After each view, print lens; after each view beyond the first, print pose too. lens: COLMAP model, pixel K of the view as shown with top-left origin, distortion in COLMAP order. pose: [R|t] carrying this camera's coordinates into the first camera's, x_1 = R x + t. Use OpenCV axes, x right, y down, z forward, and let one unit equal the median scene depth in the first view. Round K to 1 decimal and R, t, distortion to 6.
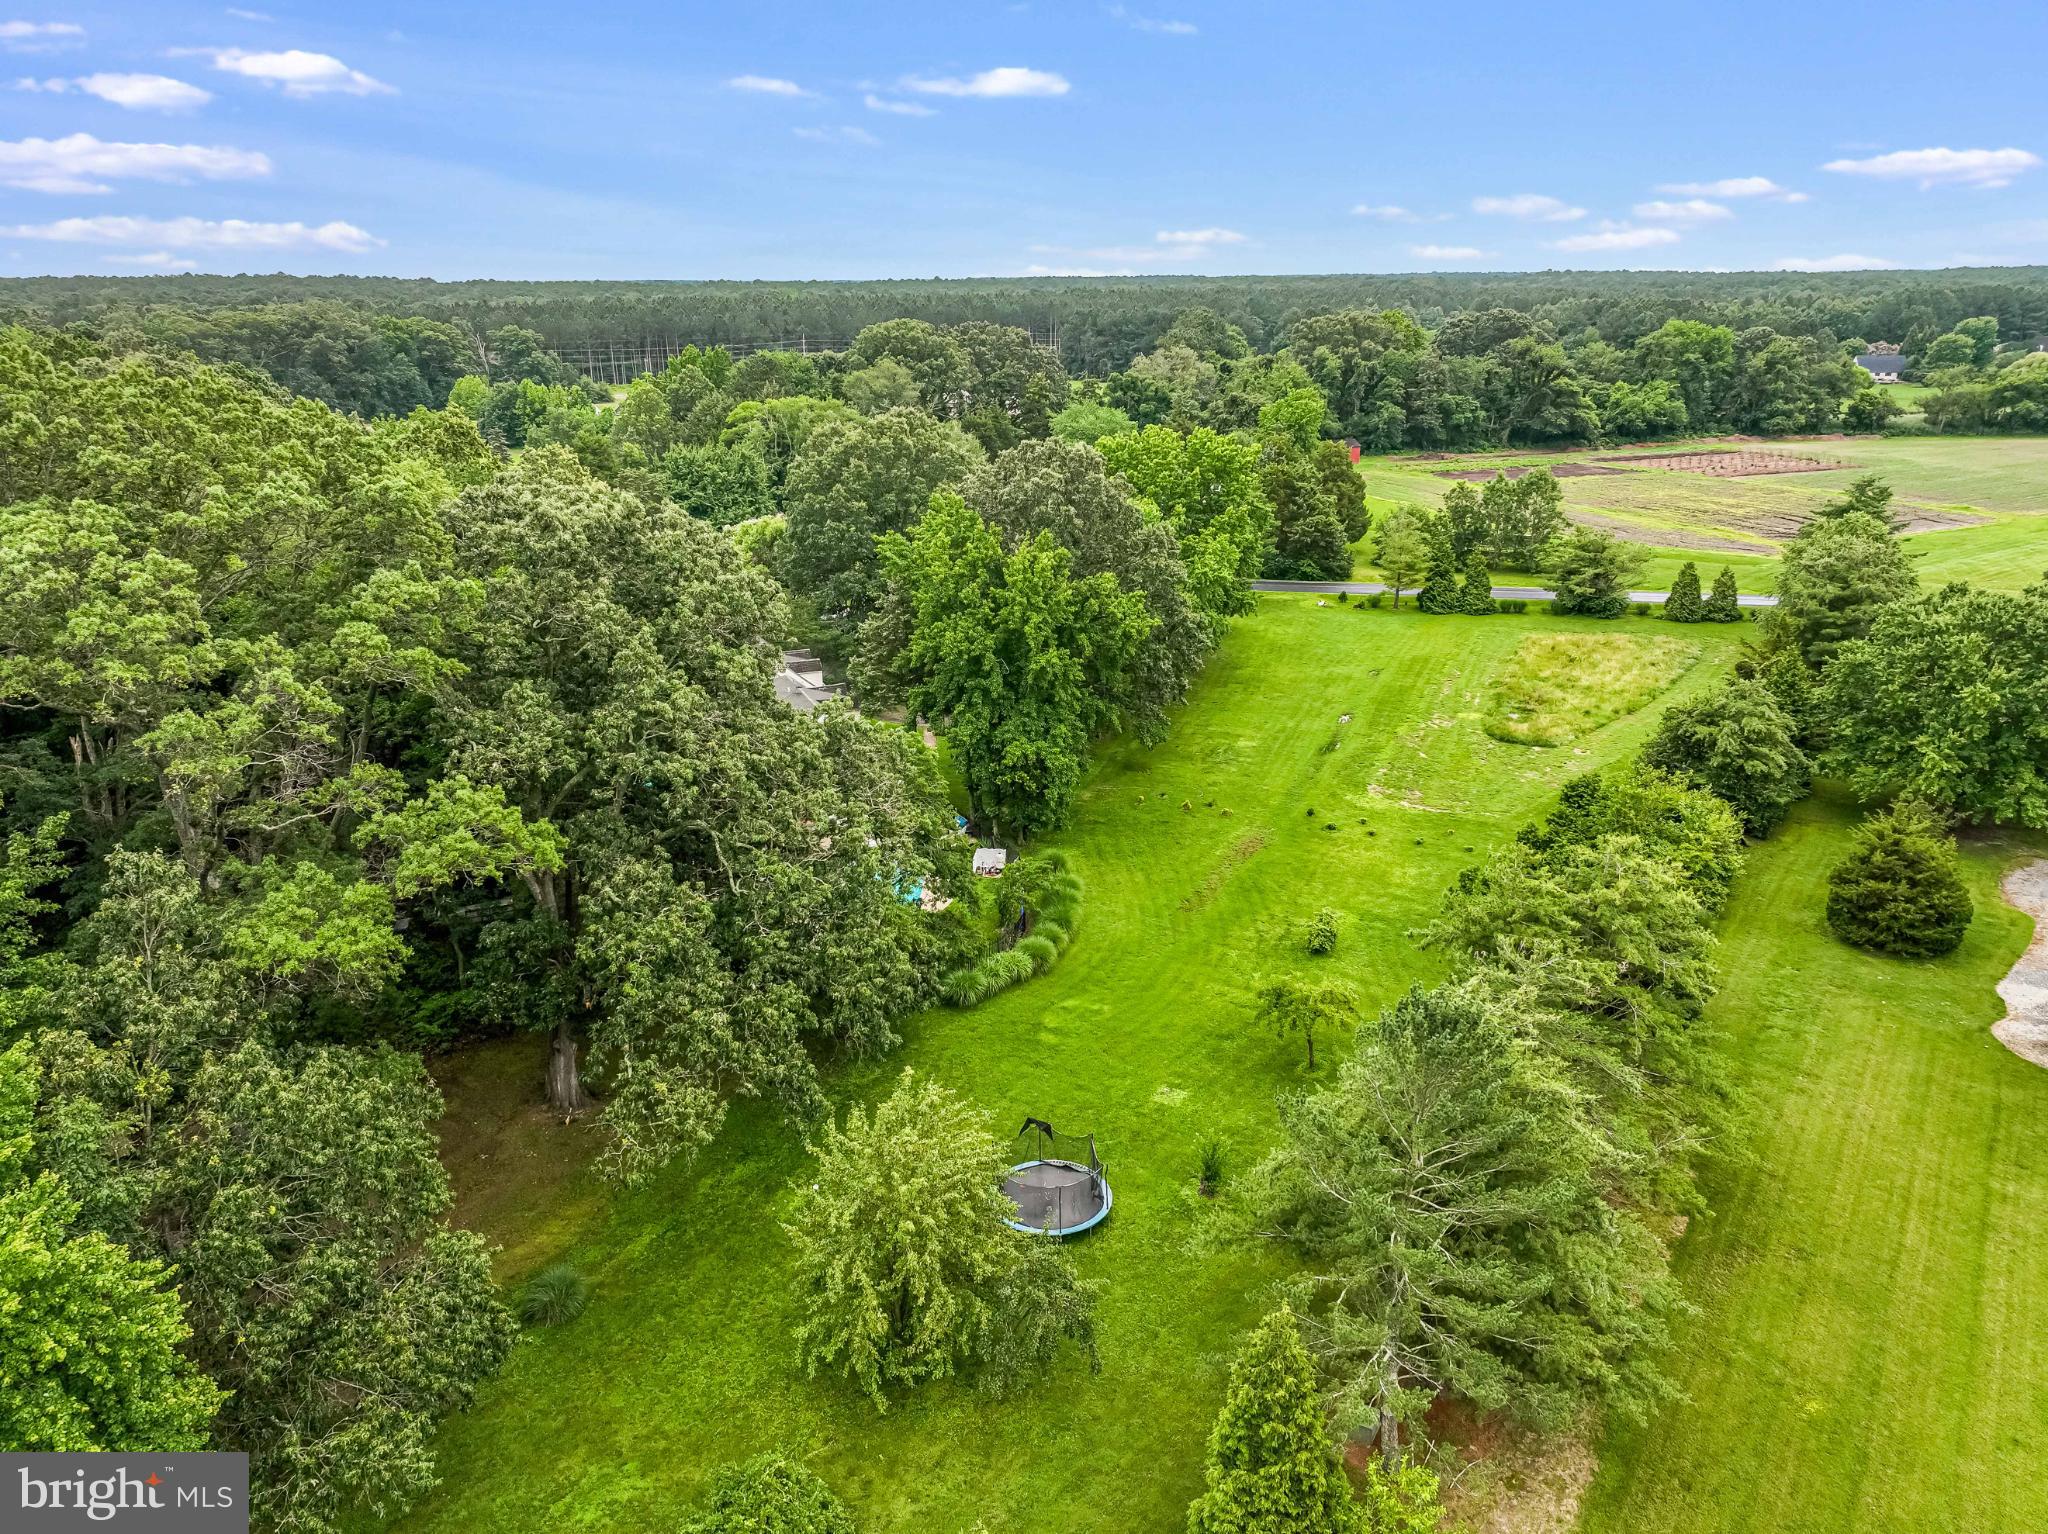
lens RADIAL K [[1435.7, 0, 1024.0], [0, 1435.7, 767.0], [0, 0, 1]] dist [-0.000591, 0.000448]
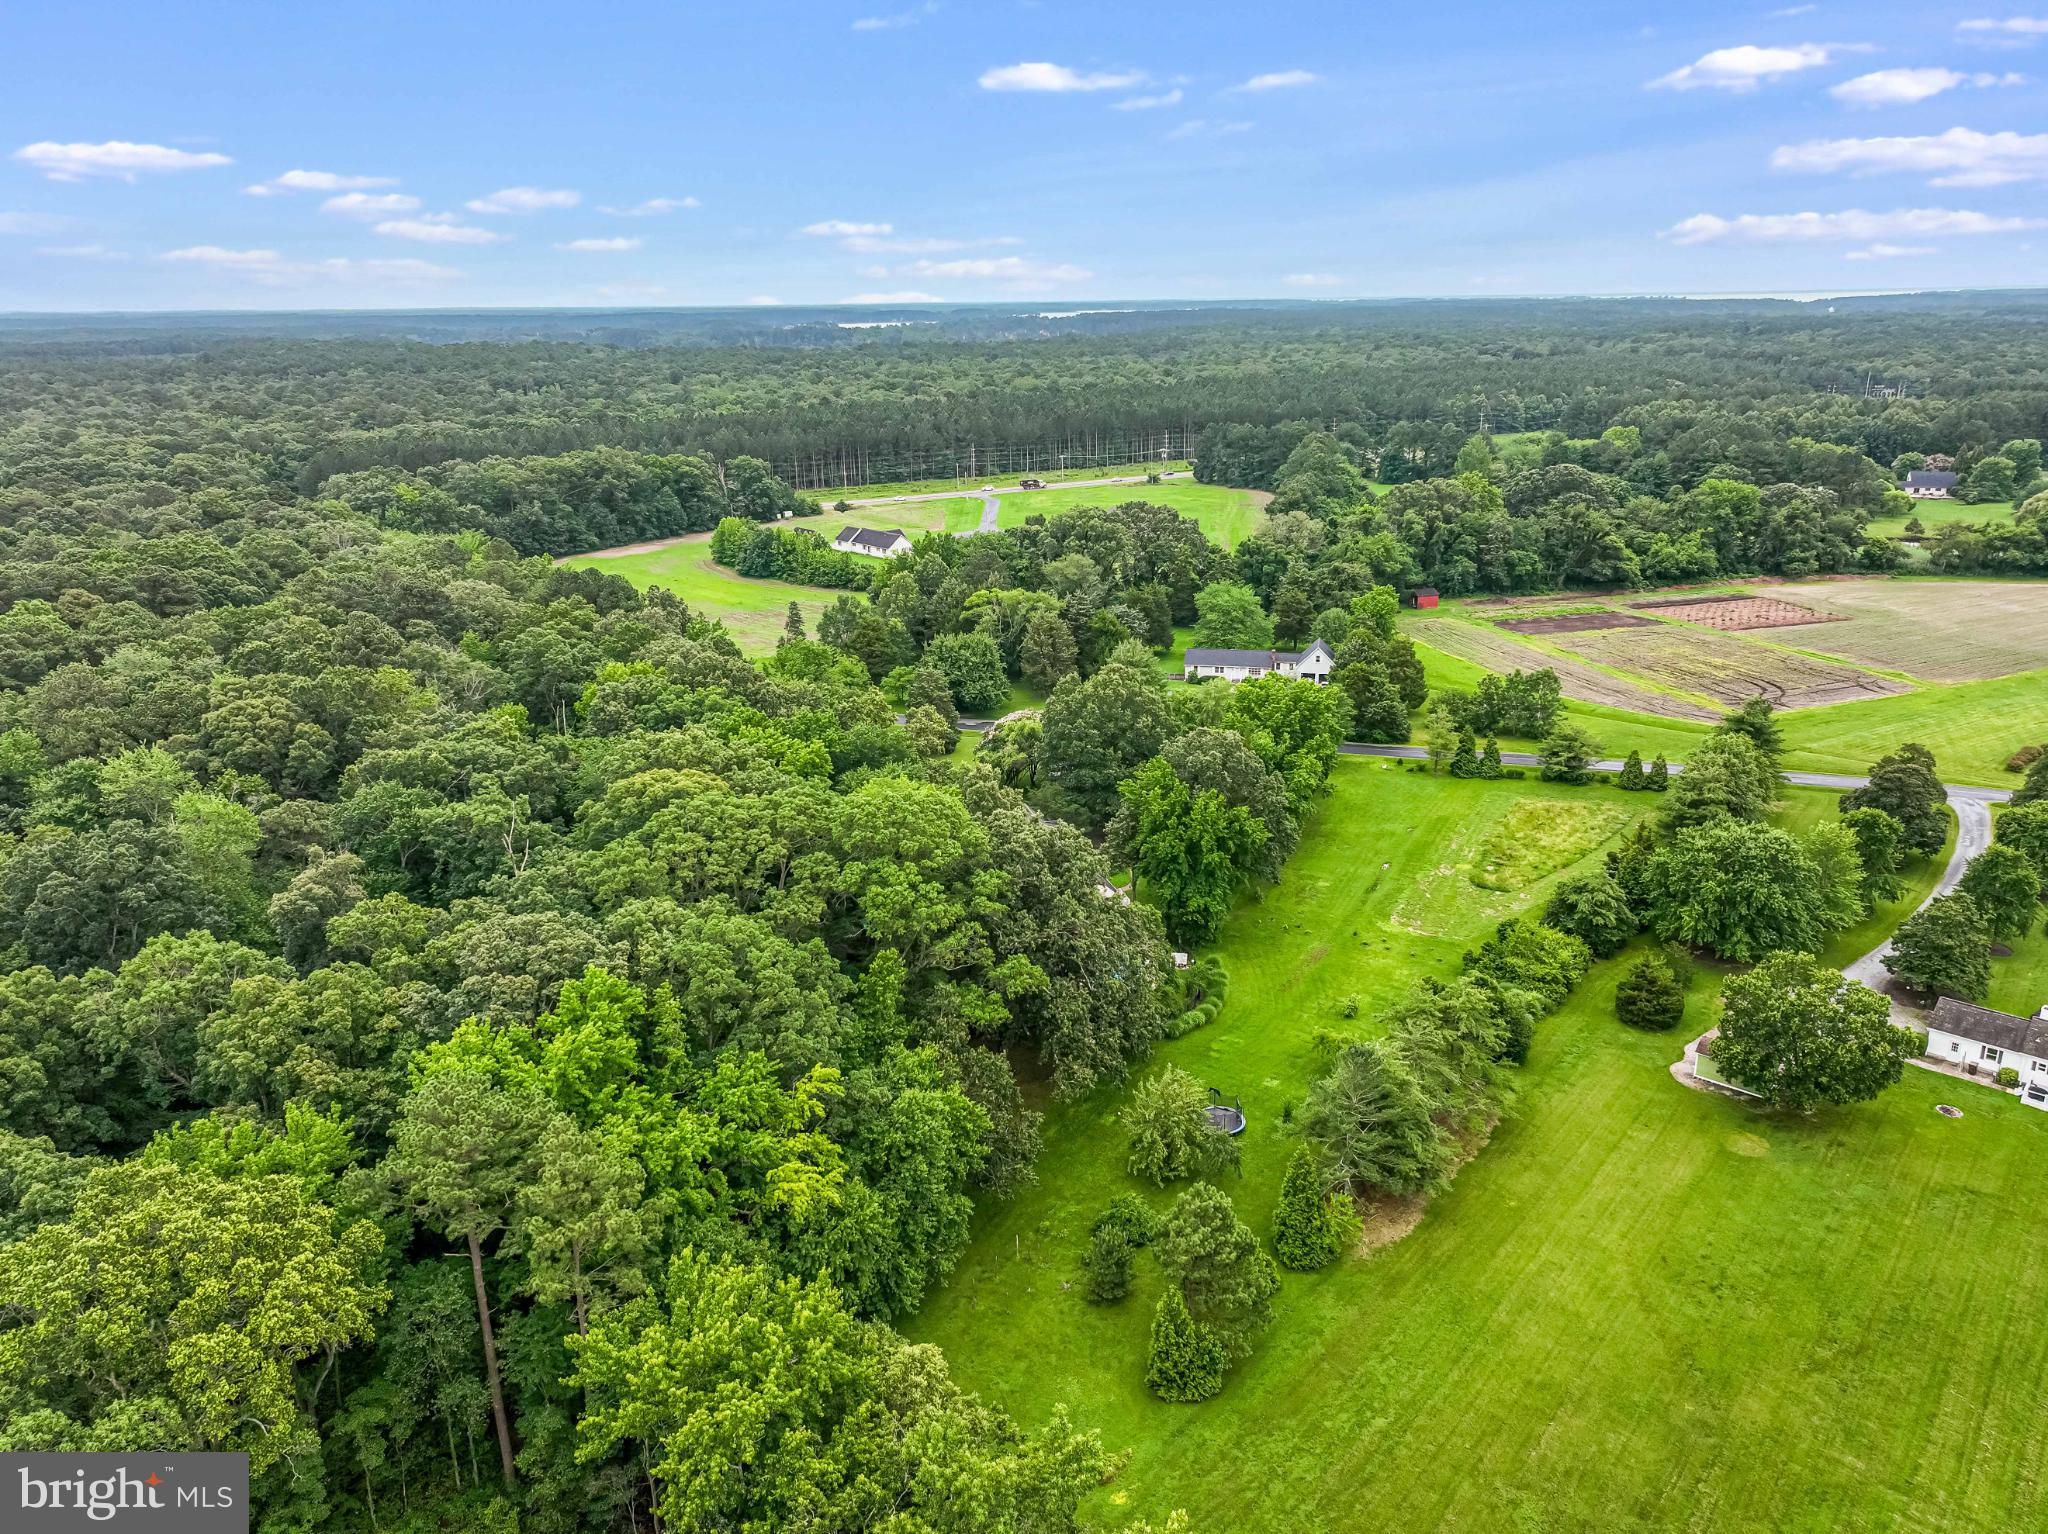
lens RADIAL K [[1468.9, 0, 1026.2], [0, 1468.9, 752.5], [0, 0, 1]] dist [-0.001730, 0.001214]
pose [[0.997009, 0.021179, -0.074322, -0.063448], [-0.022403, 0.999626, -0.015667, -0.127536], [0.073963, 0.017286, 0.997111, -0.700809]]
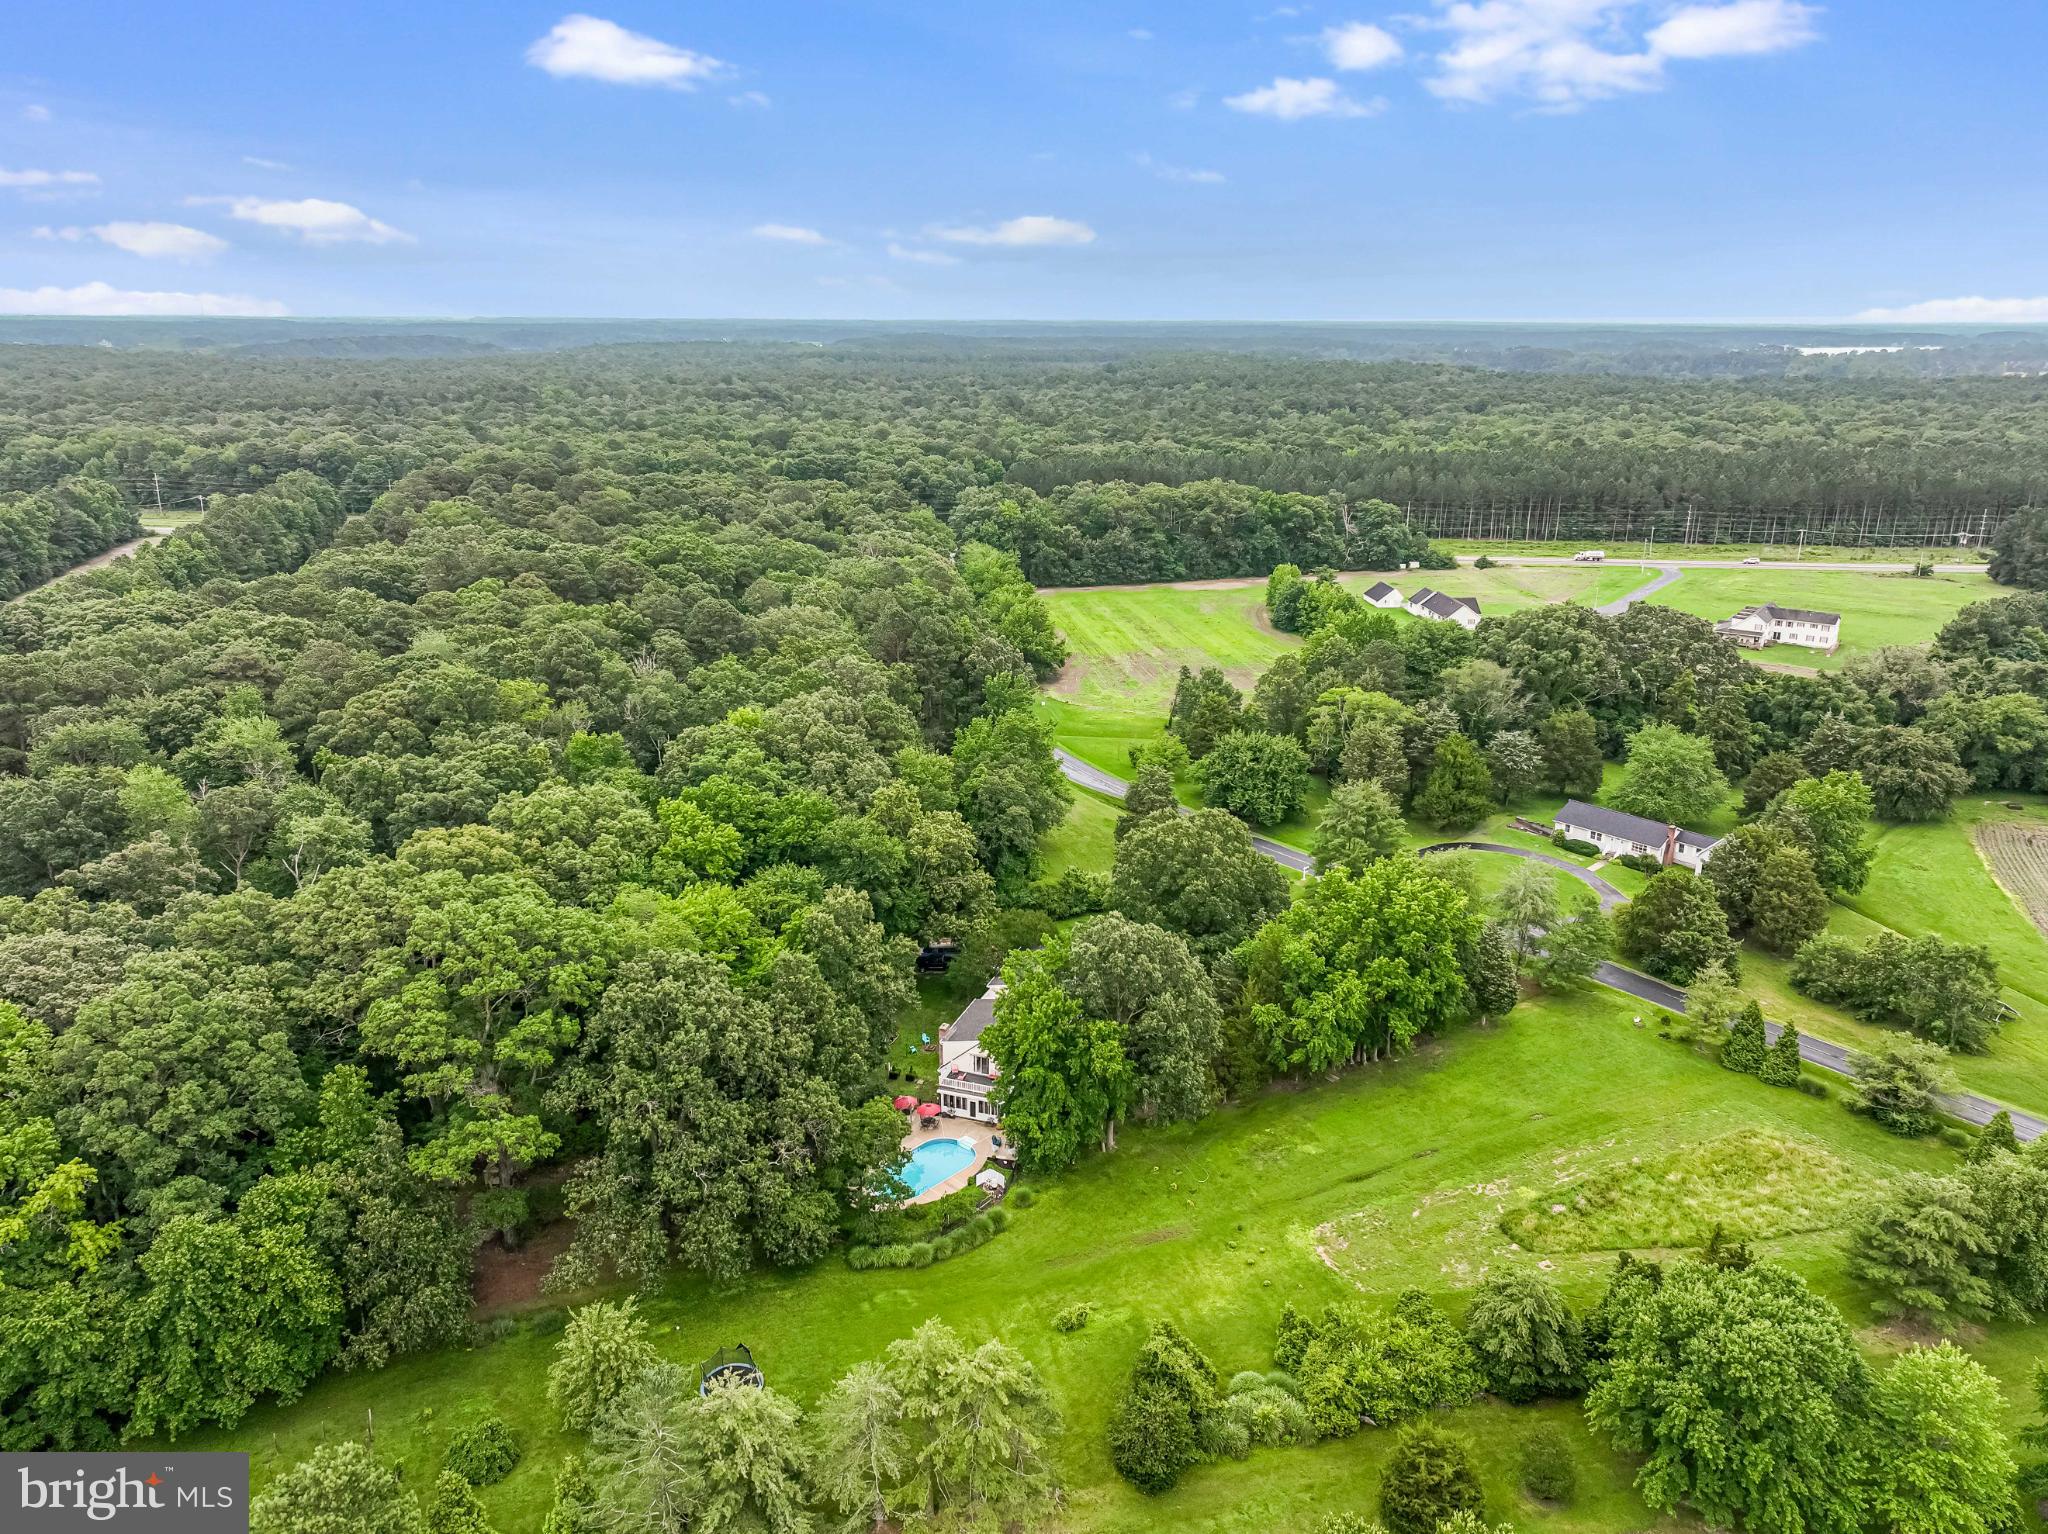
lens RADIAL K [[1435.7, 0, 1024.0], [0, 1435.7, 767.0], [0, 0, 1]] dist [-0.000591, 0.000448]
pose [[0.743082, 0.208954, -0.635742, 0.671229], [-0.215261, 0.974146, 0.068573, -0.359948], [0.633634, 0.085895, 0.768850, -0.167595]]
